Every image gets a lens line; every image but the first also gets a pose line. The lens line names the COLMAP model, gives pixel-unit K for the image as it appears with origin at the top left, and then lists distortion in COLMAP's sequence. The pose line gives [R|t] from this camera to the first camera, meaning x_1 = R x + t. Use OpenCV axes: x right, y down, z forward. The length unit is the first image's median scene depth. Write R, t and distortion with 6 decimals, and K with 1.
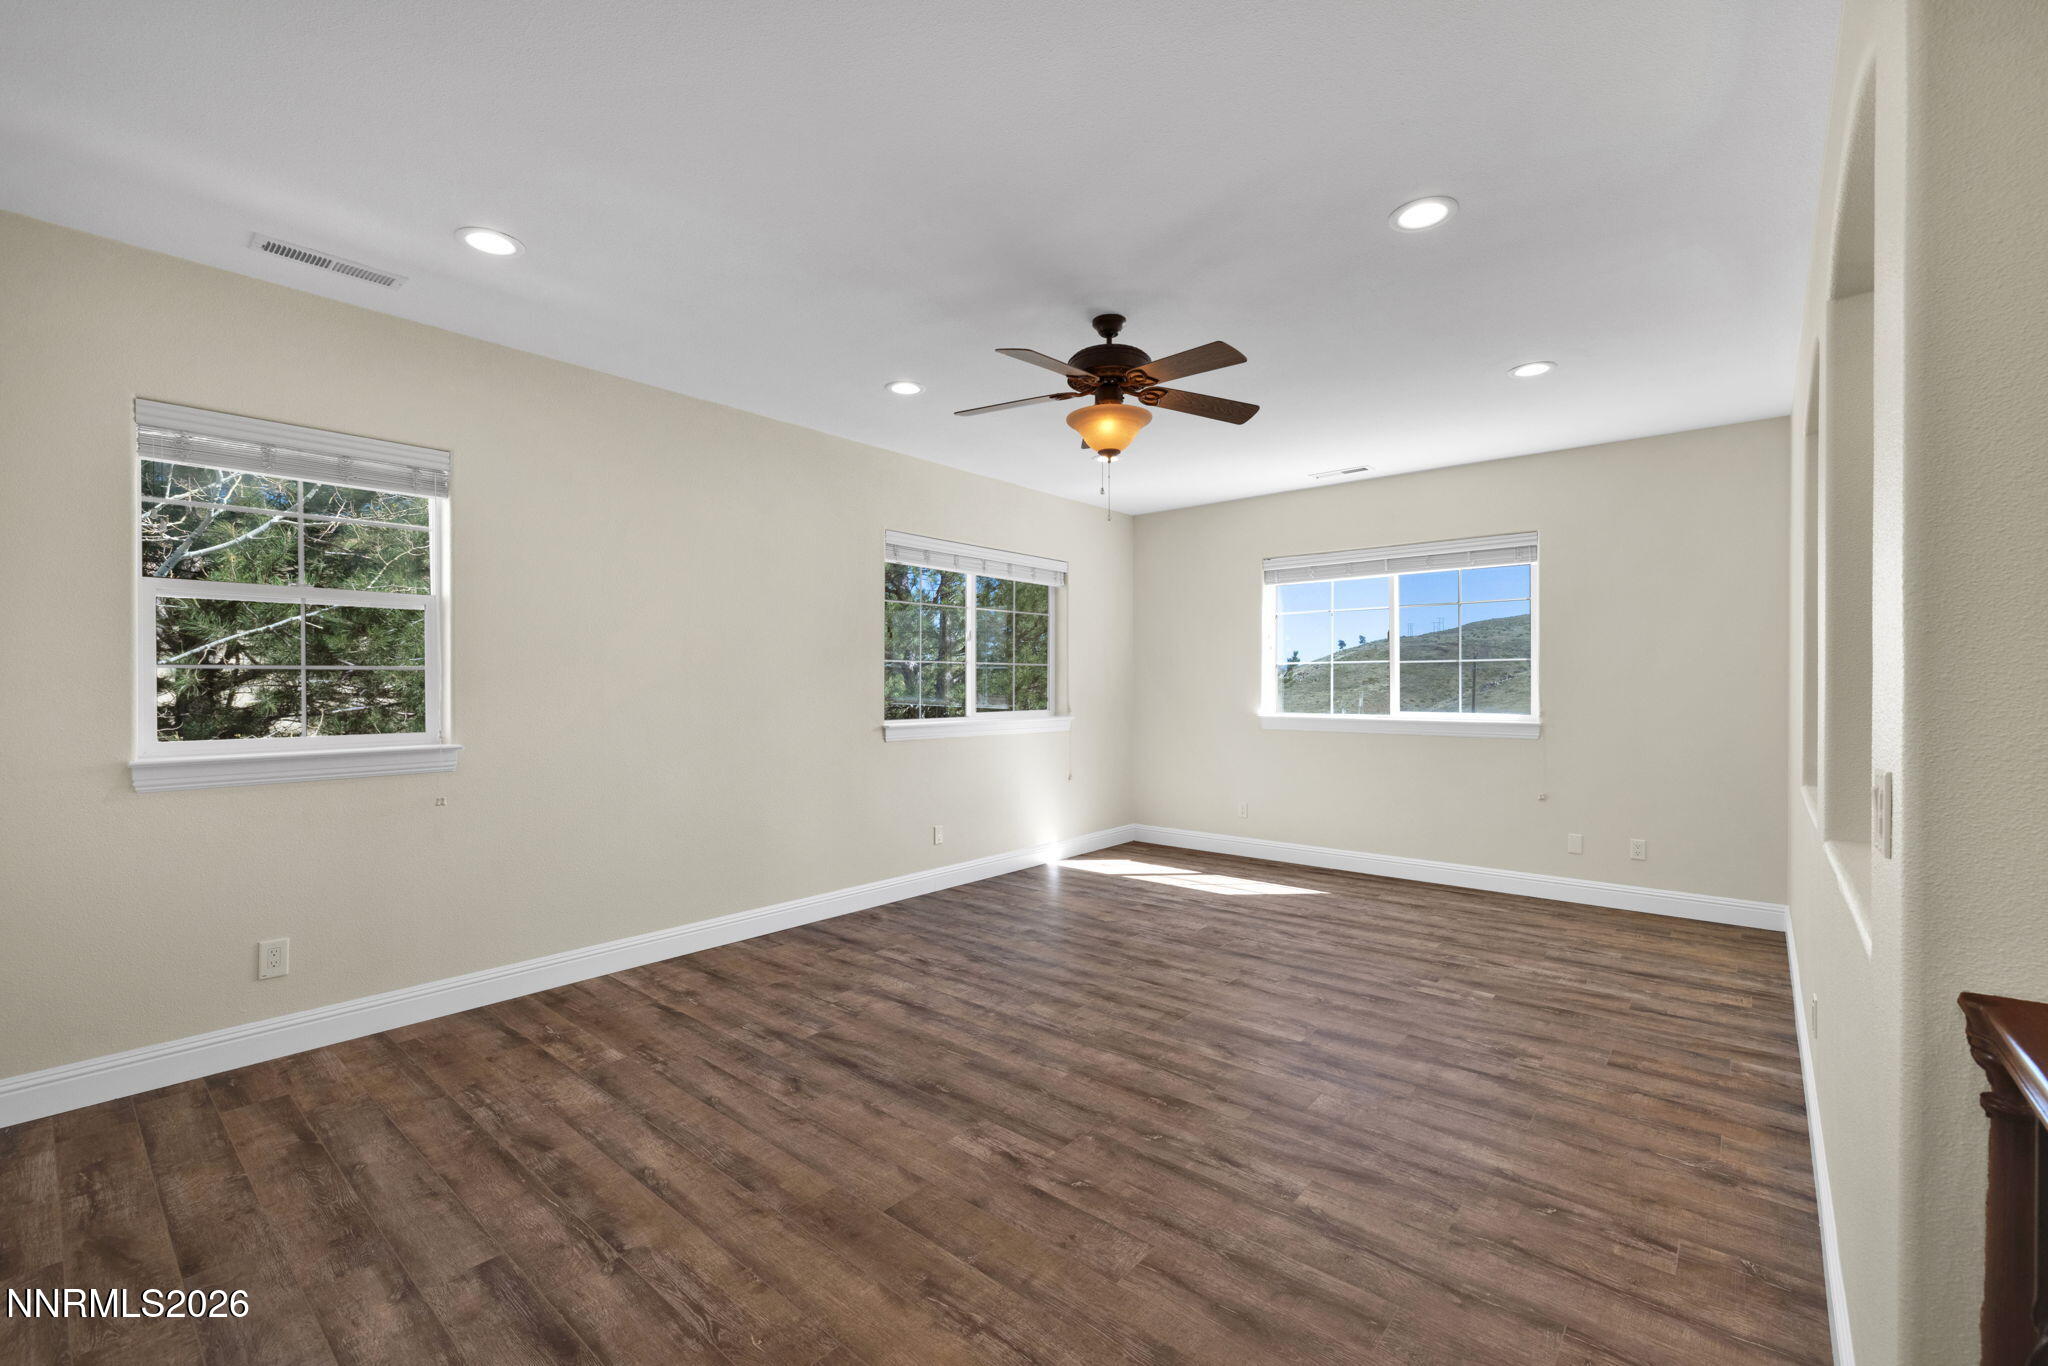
lens RADIAL K [[866.3, 0, 1024.0], [0, 866.3, 683.0], [0, 0, 1]] dist [0.001497, -0.000134]
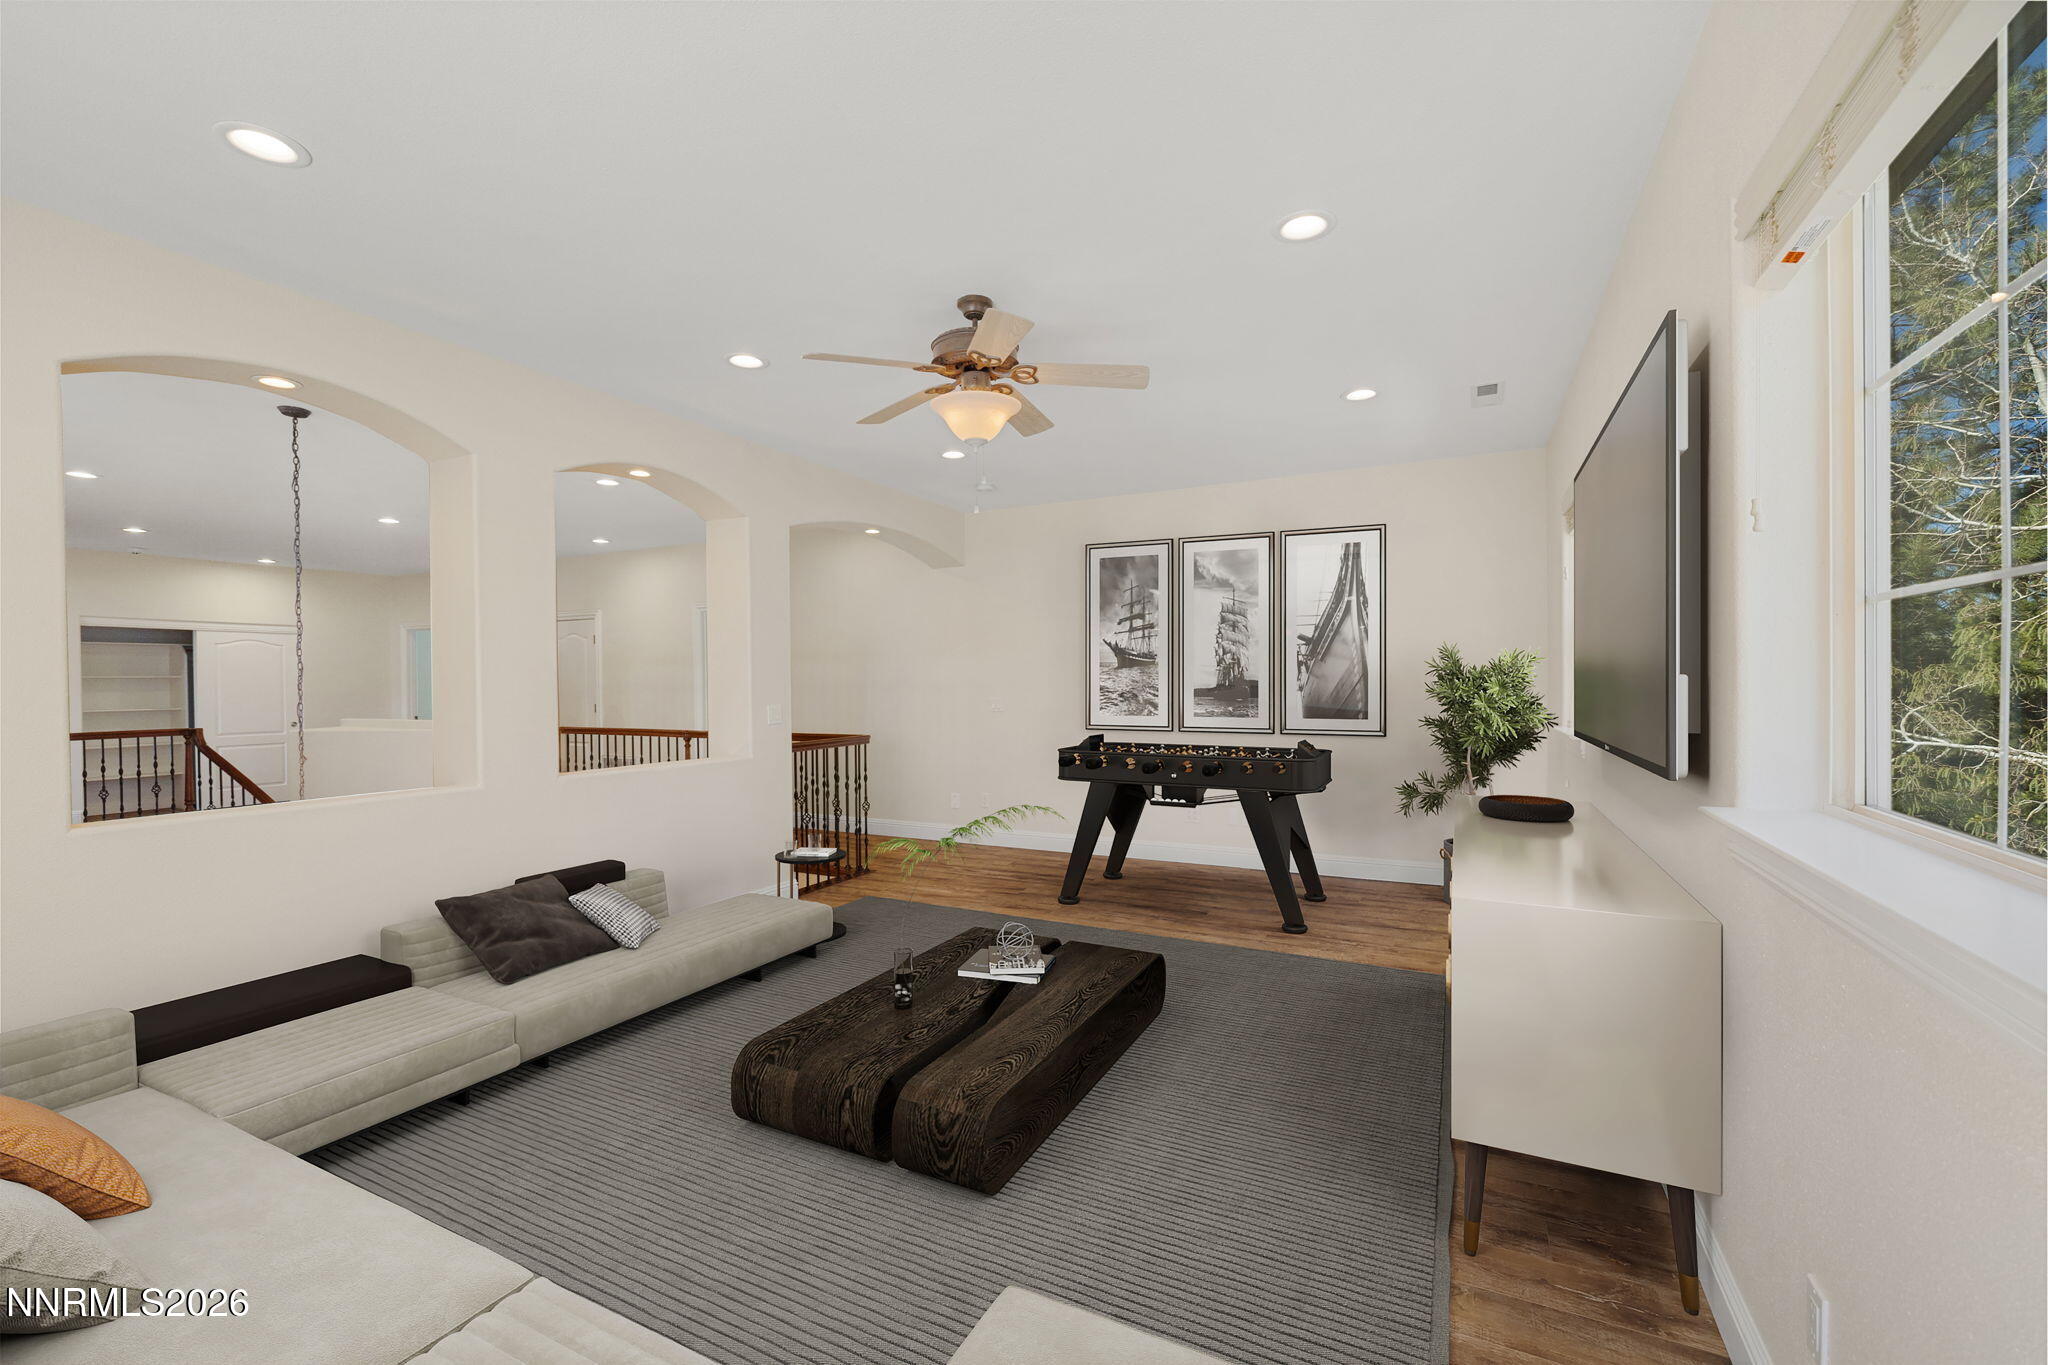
lens RADIAL K [[866.3, 0, 1024.0], [0, 866.3, 682.5], [0, 0, 1]] dist [0.001497, -0.000134]
pose [[-0.971699, 0.004537, -0.236177, 0.235716], [0.003528, 0.999983, 0.004695, 0.008949], [0.236194, 0.003729, -0.971699, 1.764134]]
